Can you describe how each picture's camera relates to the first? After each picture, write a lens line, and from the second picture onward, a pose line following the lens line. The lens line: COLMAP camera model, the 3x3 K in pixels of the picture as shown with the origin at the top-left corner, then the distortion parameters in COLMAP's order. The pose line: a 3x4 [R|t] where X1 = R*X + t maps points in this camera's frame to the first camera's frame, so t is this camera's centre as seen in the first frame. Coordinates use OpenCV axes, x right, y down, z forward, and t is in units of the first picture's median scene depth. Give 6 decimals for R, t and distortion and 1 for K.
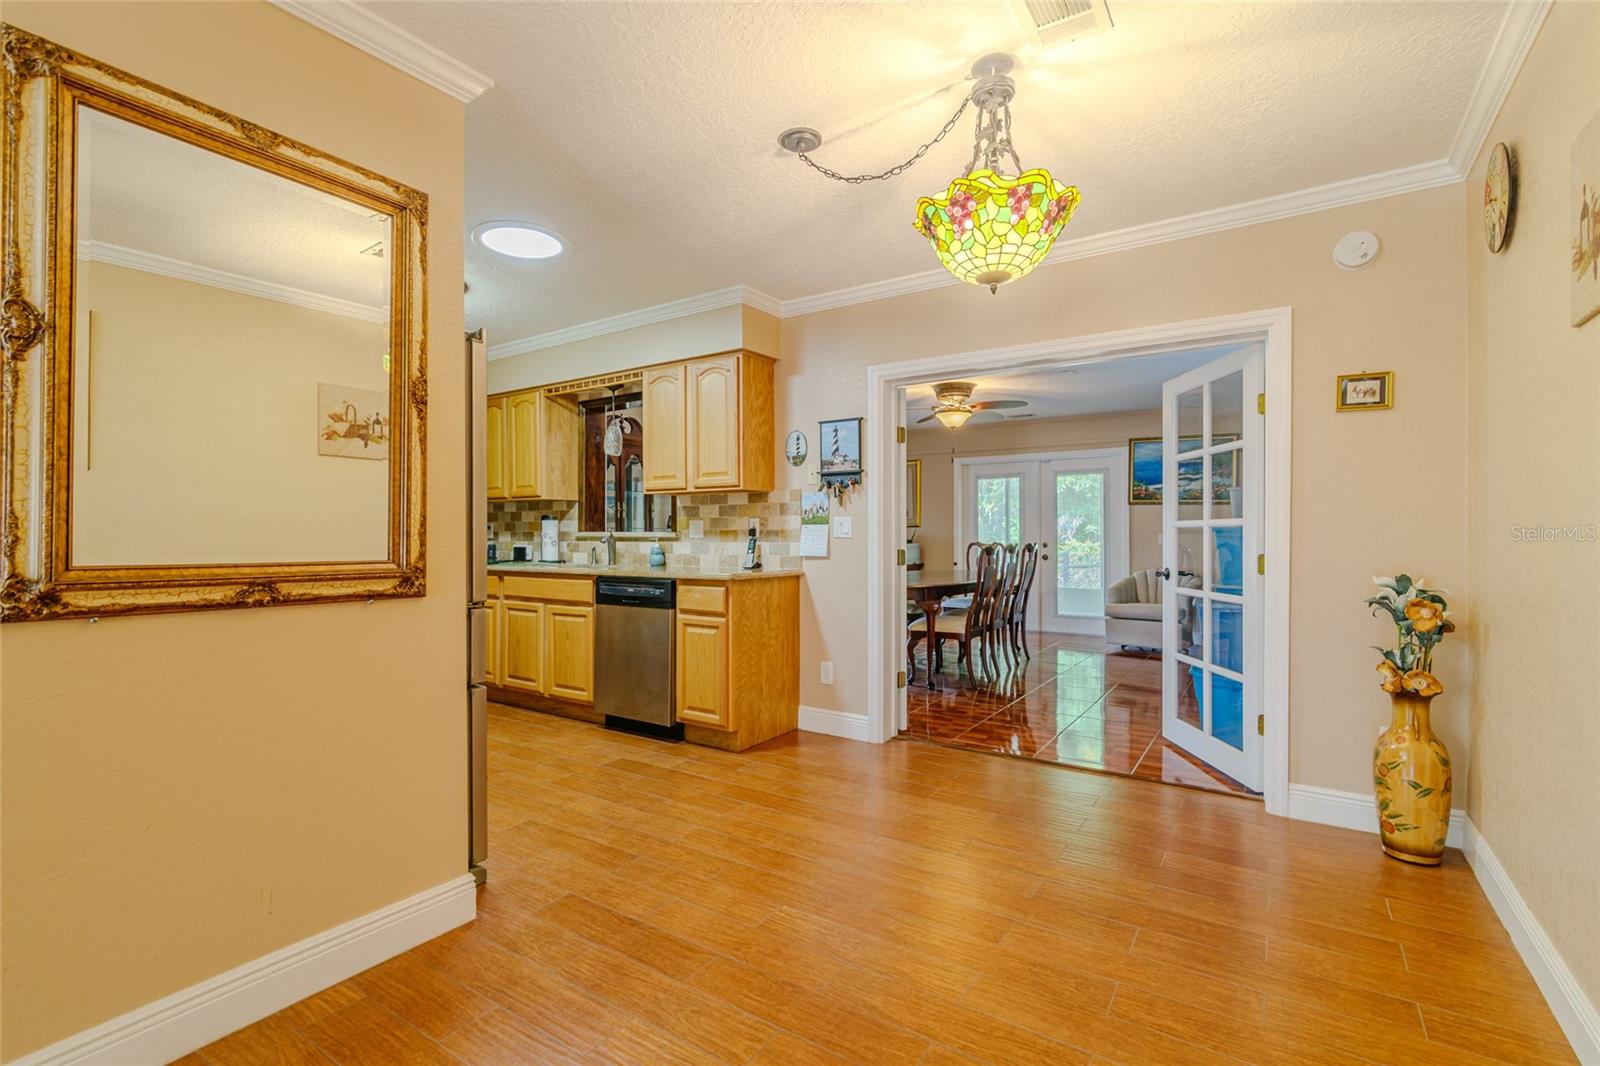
lens RADIAL K [[725.3, 0, 800.4], [0, 725.3, 535.1], [0, 0, 1]] dist [-0.000348, -0.001040]
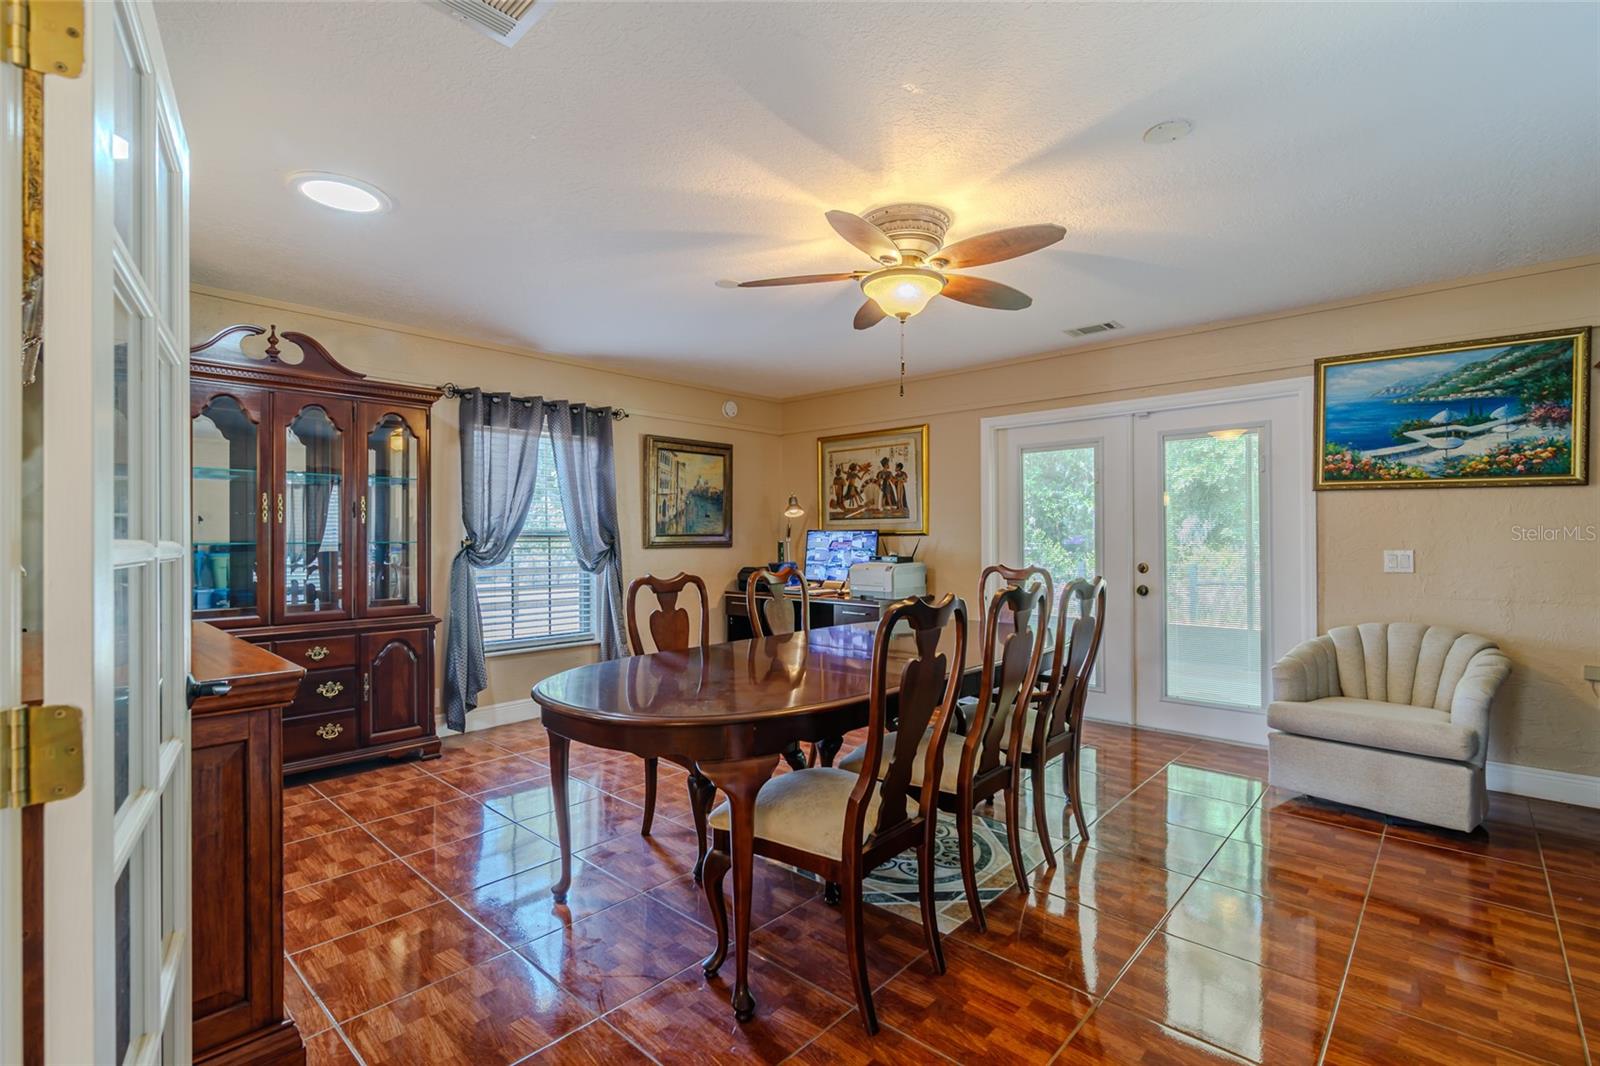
lens RADIAL K [[725.3, 0, 804.1], [0, 725.3, 536.4], [0, 0, 1]] dist [-0.000348, -0.001040]
pose [[0.989259, -0.002157, -0.146159, 0.334481], [0.001587, 0.999991, -0.004022, -0.017658], [0.146166, 0.003747, 0.989253, 0.855023]]
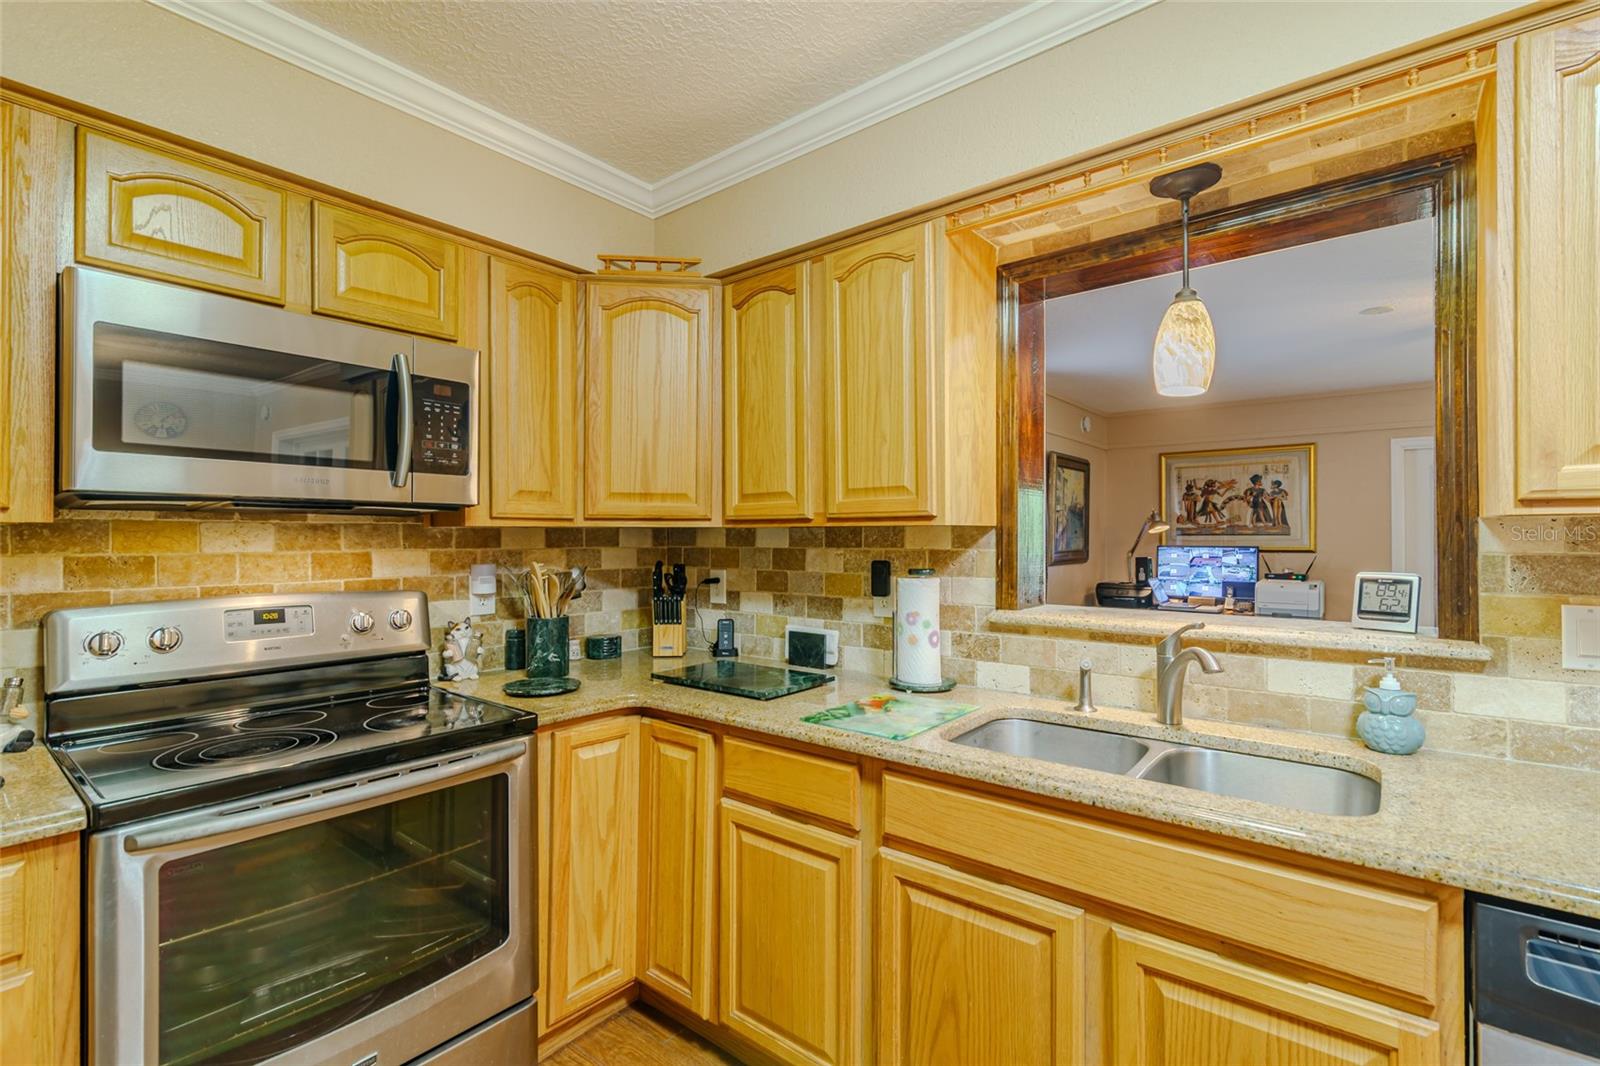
lens RADIAL K [[725.3, 0, 801.3], [0, 725.3, 531.9], [0, 0, 1]] dist [-0.000348, -0.001040]
pose [[0.995938, -0.001548, -0.090027, -0.475332], [0.000769, 0.999962, -0.008691, -0.052649], [0.090037, 0.008586, 0.995901, 0.776892]]
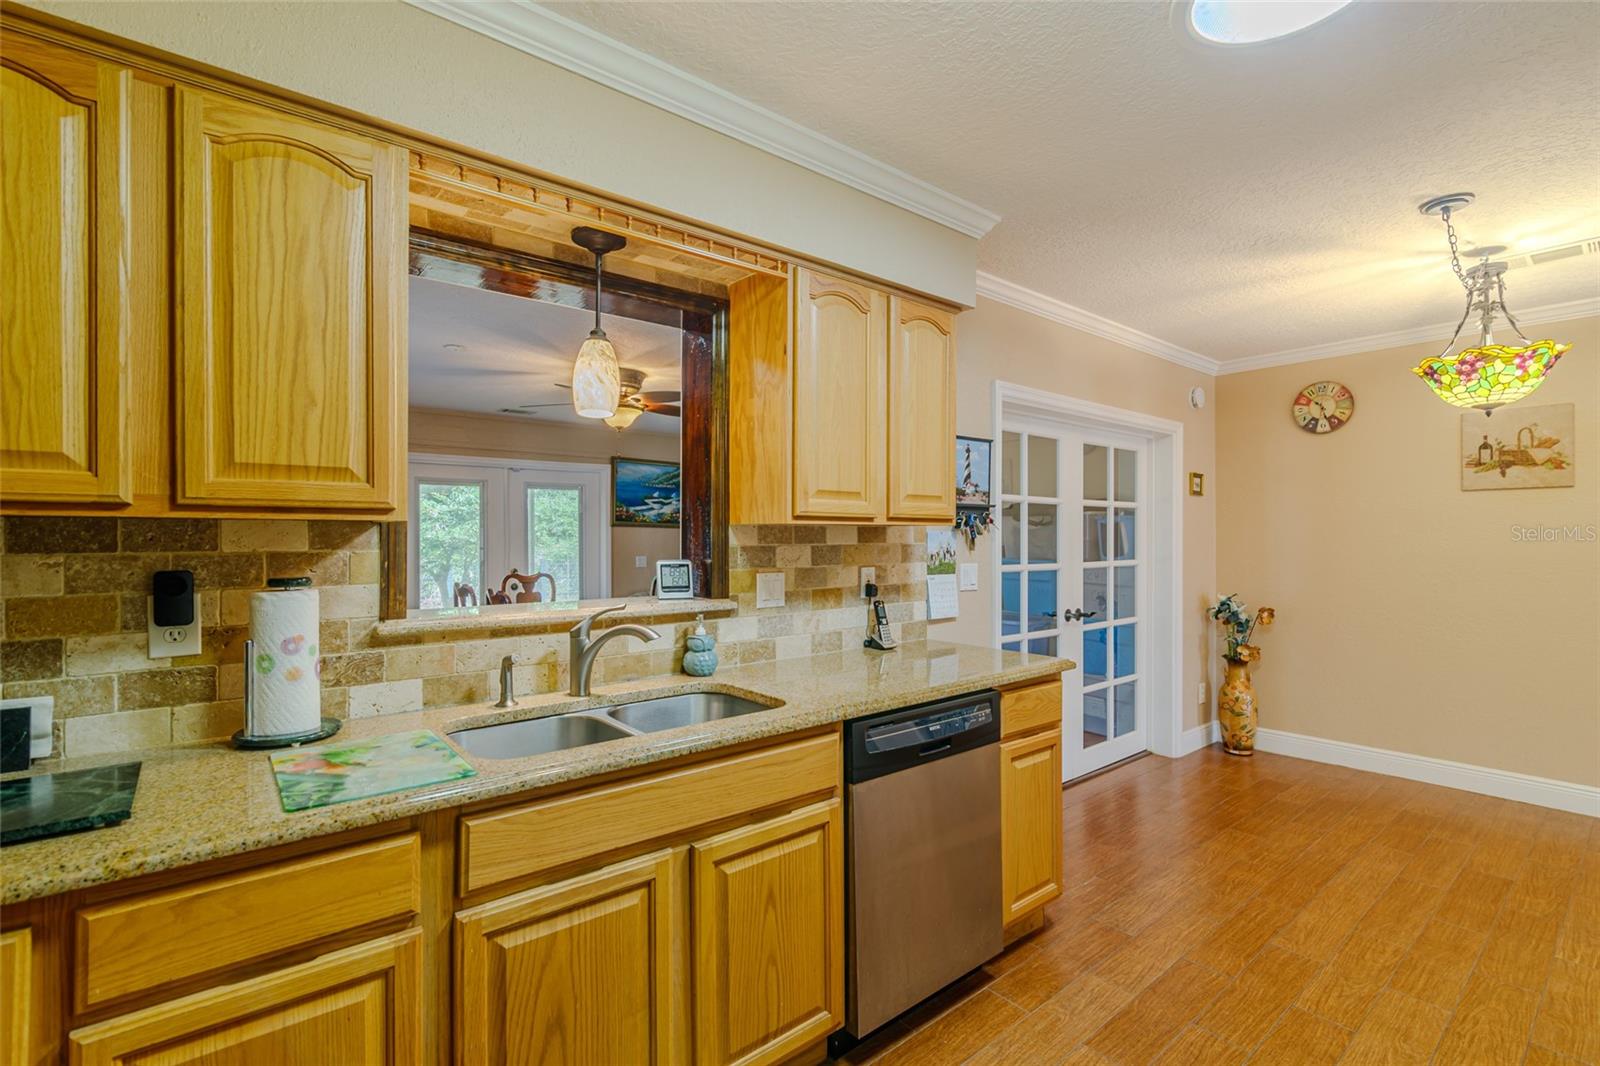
lens RADIAL K [[725.3, 0, 801.8], [0, 725.3, 531.5], [0, 0, 1]] dist [-0.000348, -0.001040]
pose [[0.288176, 0.006759, 0.957554, -0.715013], [0.000956, 0.999973, -0.007346, -0.052309], [-0.957577, 0.003032, 0.288161, 0.922846]]
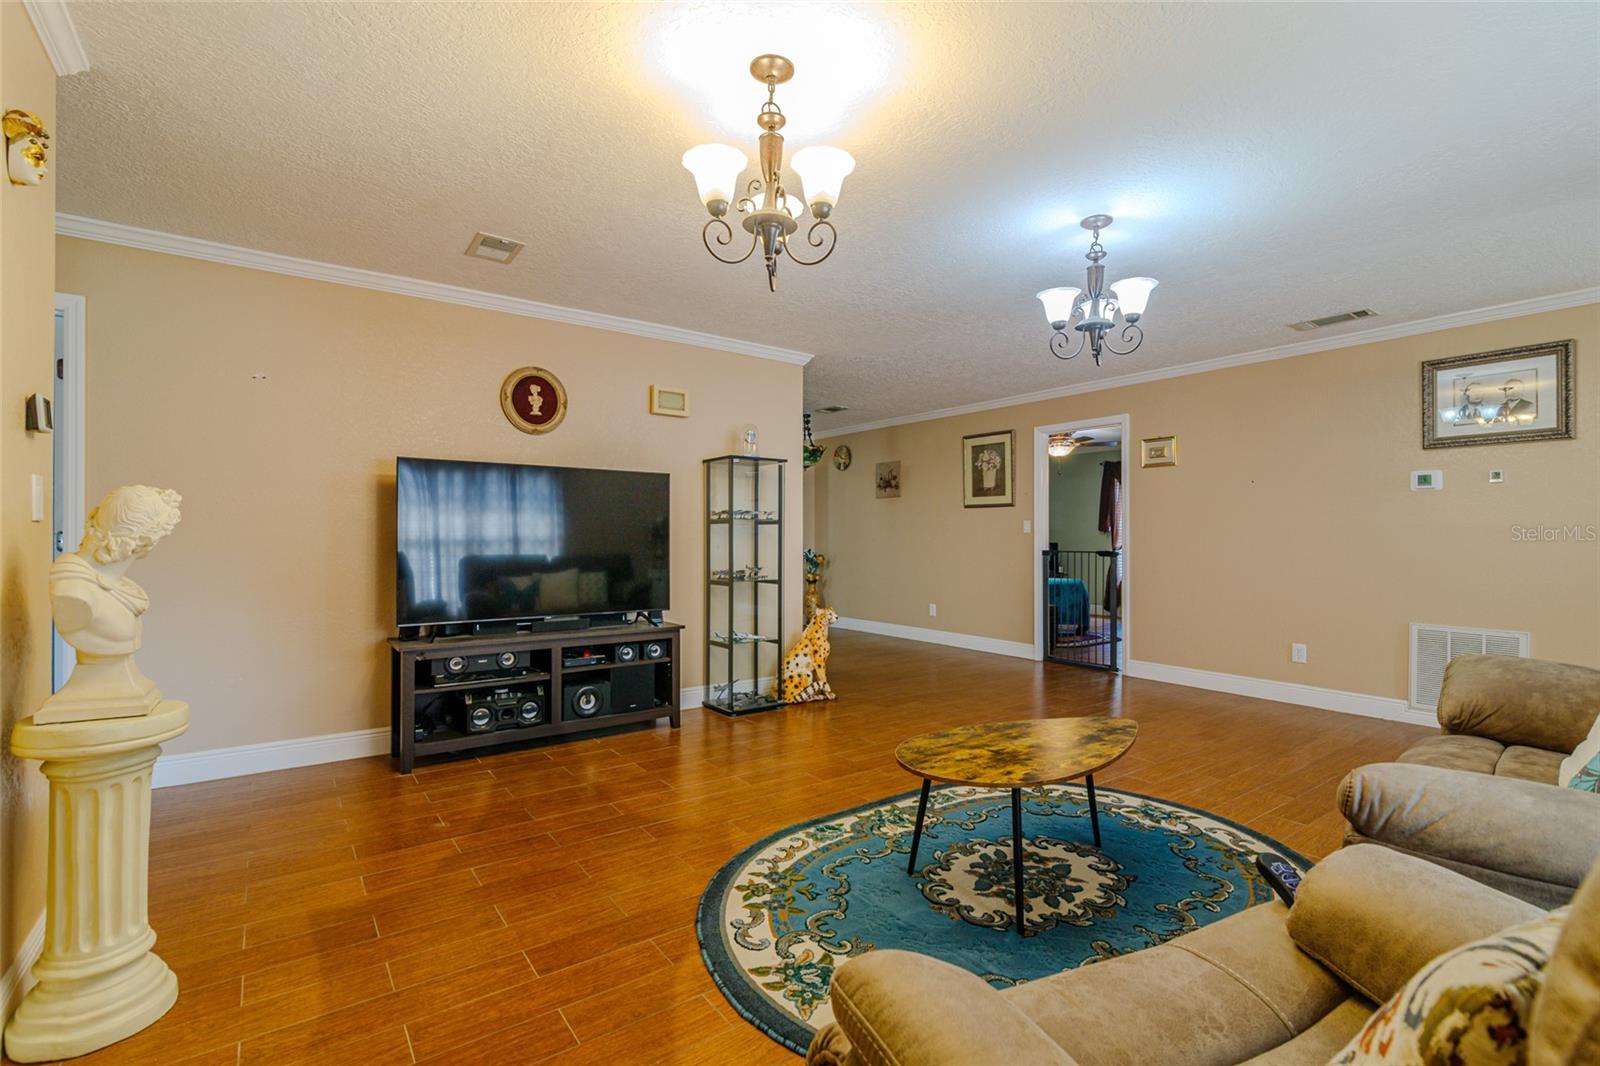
lens RADIAL K [[725.3, 0, 798.5], [0, 725.3, 537.2], [0, 0, 1]] dist [-0.000348, -0.001040]
pose [[0.343507, 0.001562, 0.939149, -1.576745], [-0.001760, 0.999998, -0.001020, 0.001621], [-0.939148, -0.001302, 0.343509, -0.113328]]
